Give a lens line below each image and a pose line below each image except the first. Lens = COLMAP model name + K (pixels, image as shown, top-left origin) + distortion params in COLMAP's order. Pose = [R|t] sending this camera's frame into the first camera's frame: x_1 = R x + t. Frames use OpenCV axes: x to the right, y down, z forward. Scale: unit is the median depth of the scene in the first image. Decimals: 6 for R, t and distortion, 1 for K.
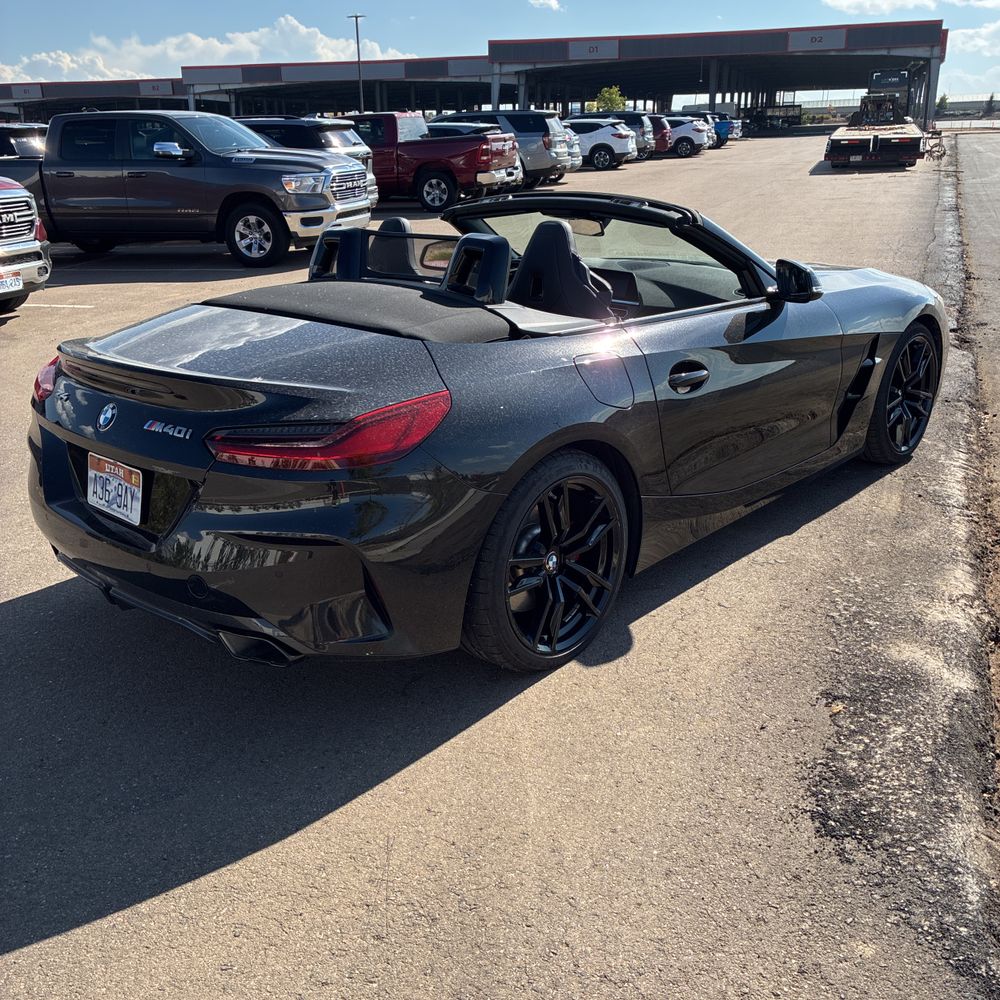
lens RADIAL K [[1021.2, 0, 506.3], [0, 1021.2, 486.6], [0, 0, 1]] dist [0.018759, 0.000000]
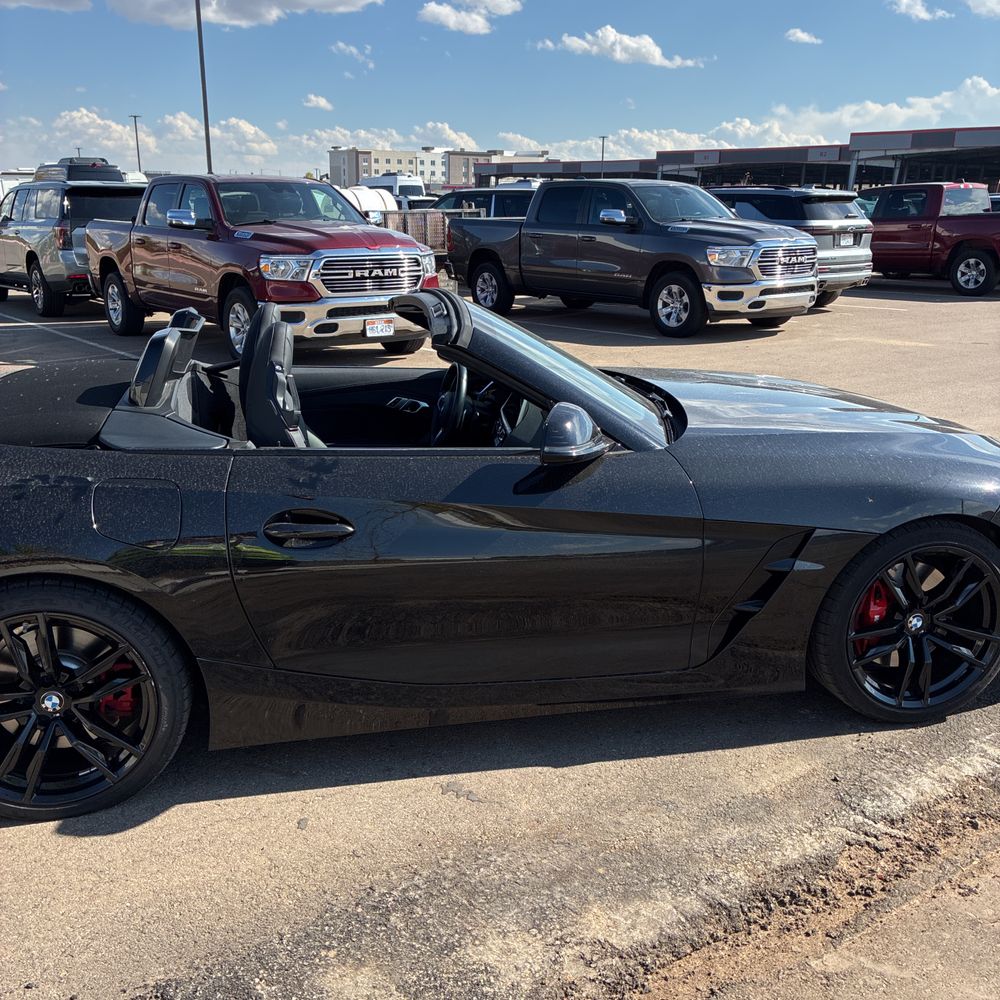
lens RADIAL K [[1021.2, 0, 509.9], [0, 1021.2, 500.7], [0, 0, 1]] dist [0.018759, 0.000000]
pose [[0.817832, 0.191048, -0.542818, 0.193574], [-0.214569, 0.976496, 0.020406, -0.047188], [0.533958, 0.099783, 0.839603, 0.107288]]
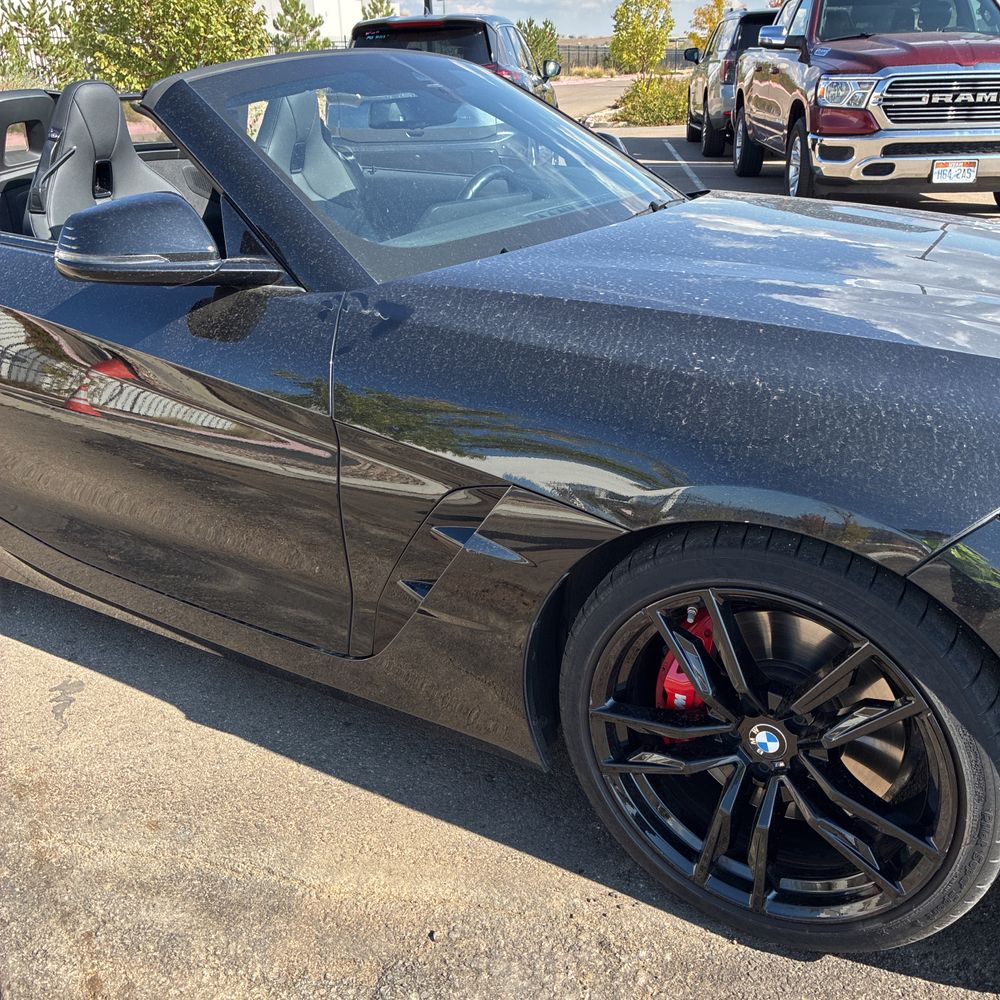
lens RADIAL K [[1021.2, 0, 500.2], [0, 1021.2, 500.8], [0, 0, 1]] dist [0.018759, 0.000000]
pose [[0.195008, 0.406787, -0.892467, 0.233321], [-0.304169, 0.890155, 0.339271, -0.090233], [0.932445, 0.205300, 0.297319, 0.304986]]
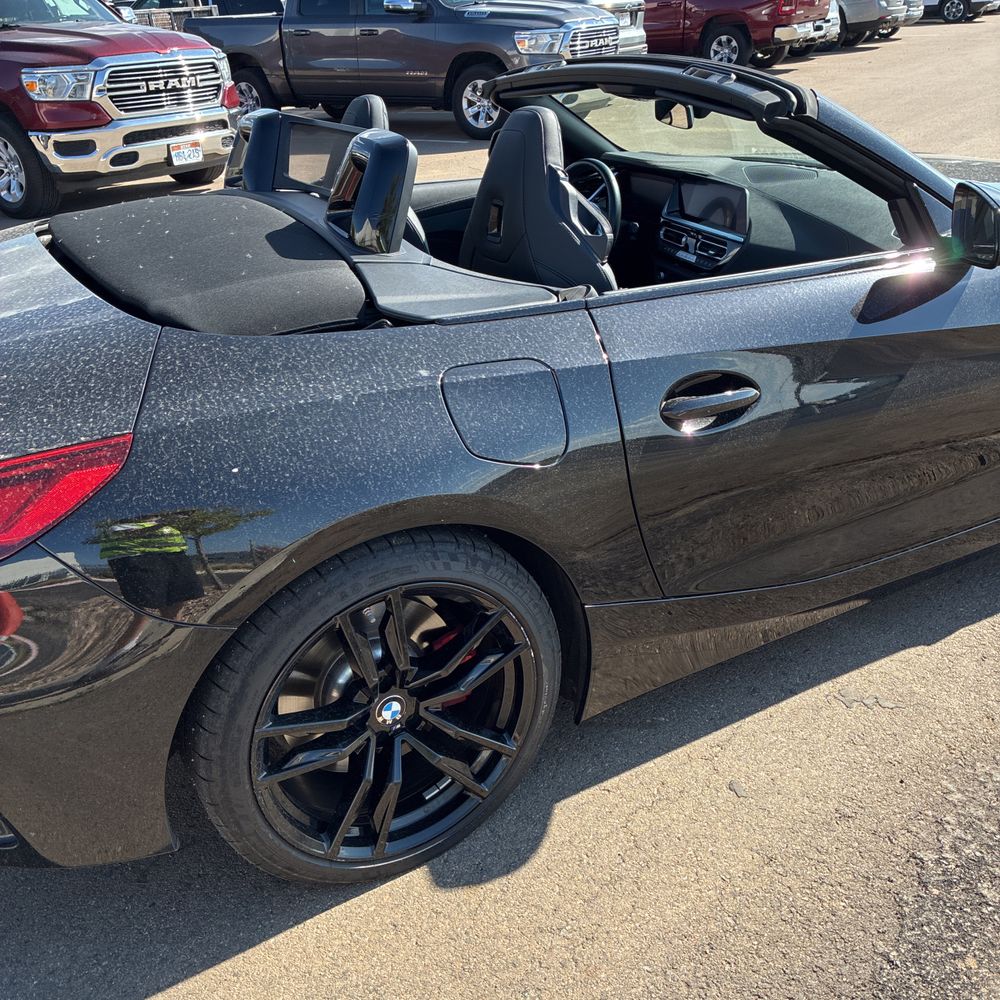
lens RADIAL K [[1021.2, 0, 495.6], [0, 1021.2, 495.5], [0, 0, 1]] dist [0.018759, 0.000000]
pose [[0.951587, 0.123129, -0.281640, 0.060446], [-0.085863, 0.986269, 0.141073, -0.032880], [0.295143, -0.110061, 0.949093, 0.111489]]
